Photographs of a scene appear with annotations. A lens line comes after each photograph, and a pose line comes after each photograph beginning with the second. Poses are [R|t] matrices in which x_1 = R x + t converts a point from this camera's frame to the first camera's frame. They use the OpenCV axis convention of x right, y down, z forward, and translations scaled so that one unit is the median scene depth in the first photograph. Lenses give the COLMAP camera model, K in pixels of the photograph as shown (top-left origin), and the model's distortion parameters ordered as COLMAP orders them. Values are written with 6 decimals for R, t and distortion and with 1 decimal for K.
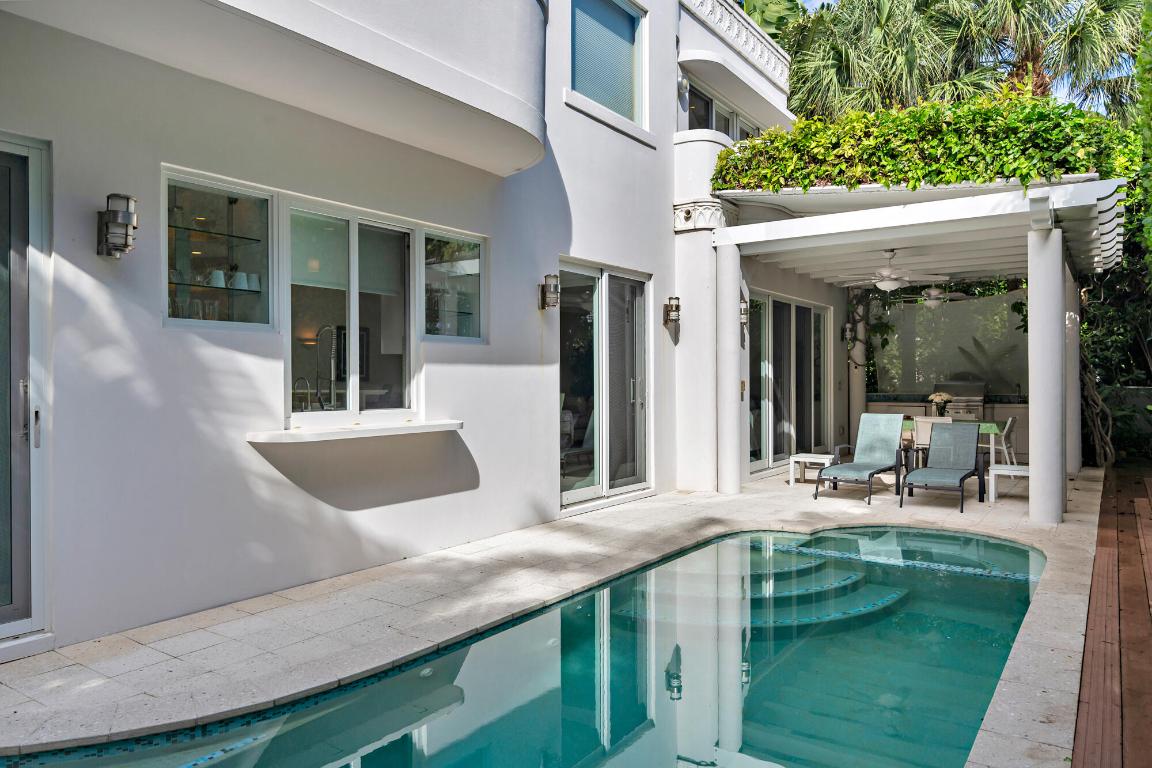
lens RADIAL K [[779.5, 0, 574.9], [0, 779.5, 380.0], [0, 0, 1]] dist [-0.002041, -0.000937]
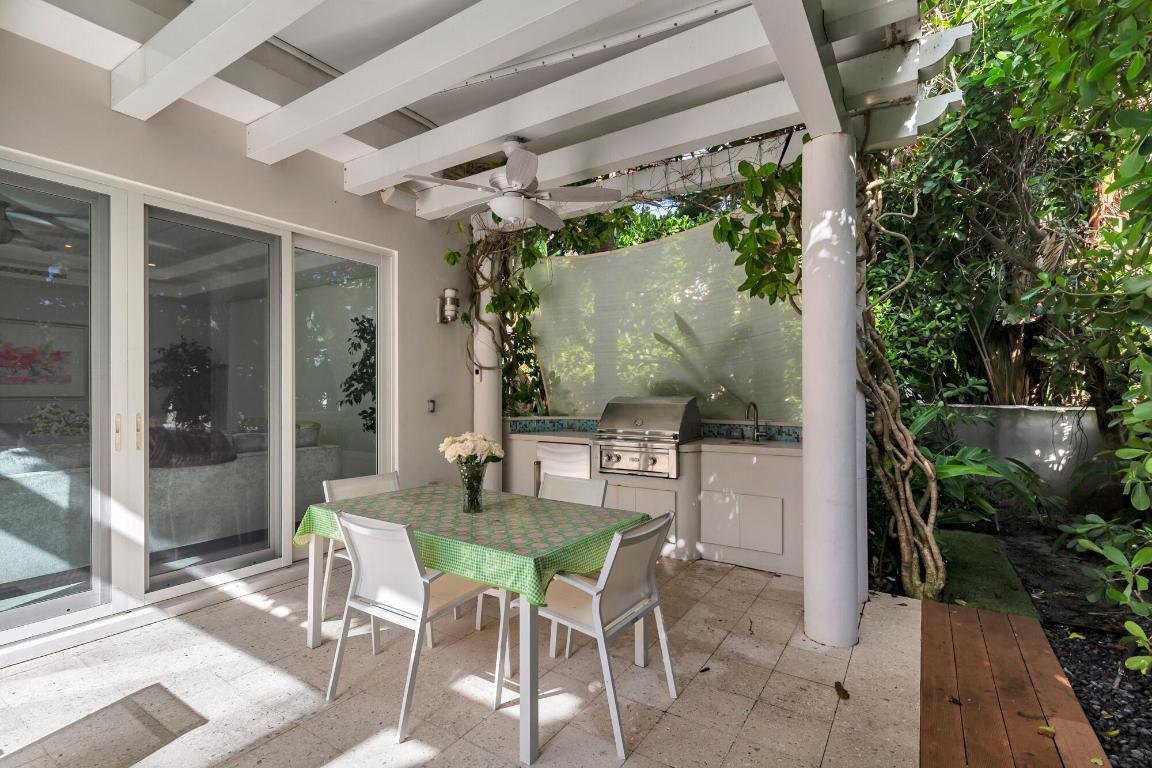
lens RADIAL K [[536.4, 0, 577.4], [0, 536.4, 392.4], [0, 0, 1]] dist [0.000485, -0.000293]
pose [[0.999417, -0.000407, 0.034142, 0.436028], [0.000427, 1.000000, -0.000553, -0.001770], [-0.034142, 0.000568, 0.999417, 0.643990]]
